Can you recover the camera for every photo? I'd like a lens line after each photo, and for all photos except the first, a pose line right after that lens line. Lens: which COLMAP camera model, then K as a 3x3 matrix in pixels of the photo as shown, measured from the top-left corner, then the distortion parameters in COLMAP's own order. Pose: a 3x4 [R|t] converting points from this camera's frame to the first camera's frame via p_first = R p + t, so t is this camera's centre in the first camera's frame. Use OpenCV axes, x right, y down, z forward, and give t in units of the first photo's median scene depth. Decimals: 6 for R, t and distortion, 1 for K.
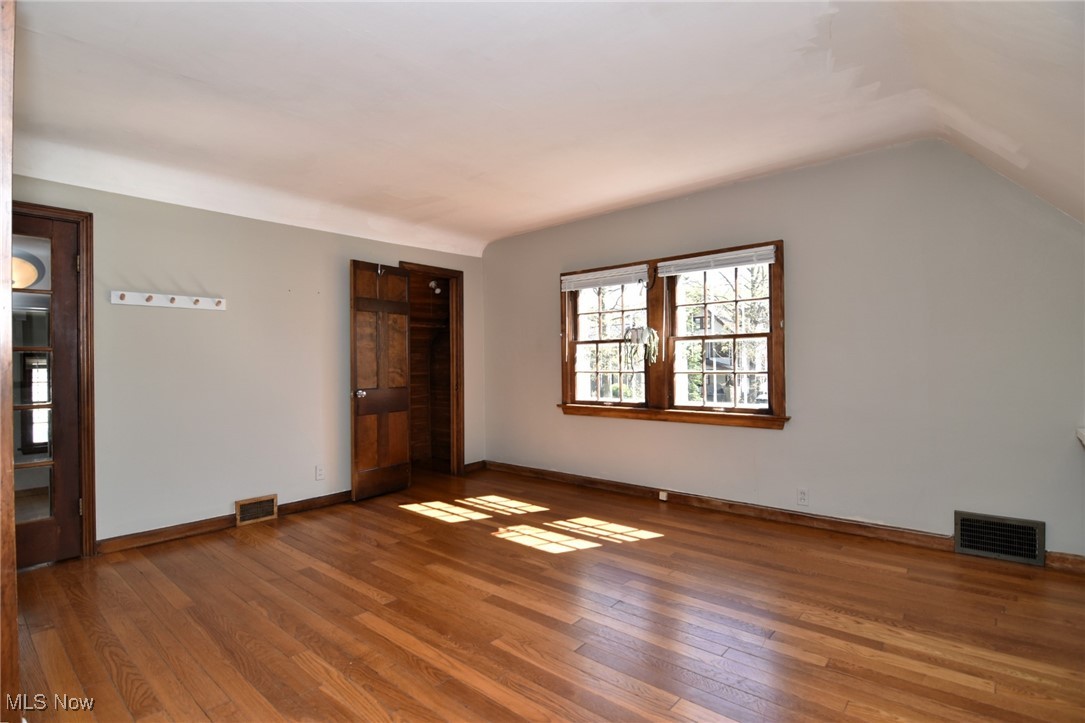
lens RADIAL K [[534.6, 0, 546.2], [0, 534.6, 362.7], [0, 0, 1]] dist [-0.026486, -0.001086]
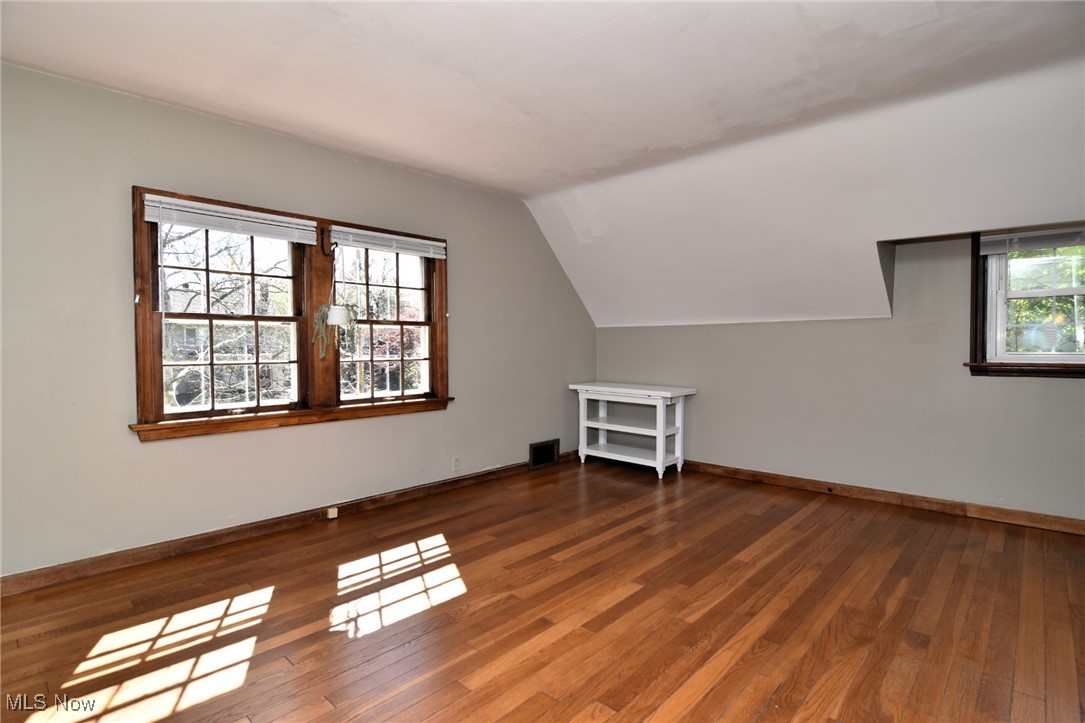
lens RADIAL K [[534.6, 0, 546.2], [0, 534.6, 362.7], [0, 0, 1]] dist [-0.026486, -0.001086]
pose [[0.024736, -0.016811, 0.999553, -0.832238], [0.005163, 0.999847, 0.016688, 0.012420], [-0.999681, 0.004748, 0.024819, 0.937001]]
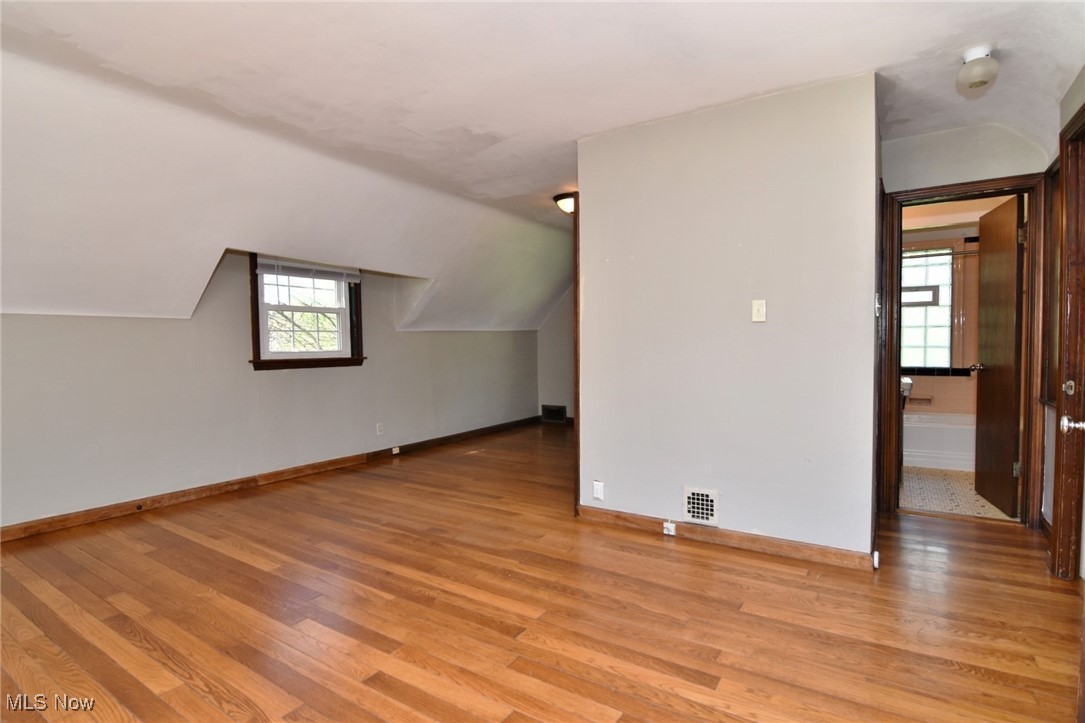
lens RADIAL K [[535.7, 0, 544.1], [0, 535.7, 363.1], [0, 0, 1]] dist [-0.000991, -0.013076]
pose [[-0.989944, 0.026134, -0.139024, -0.199907], [0.021247, 0.999107, 0.036526, 0.009538], [0.139854, 0.033204, -0.989615, 1.591127]]
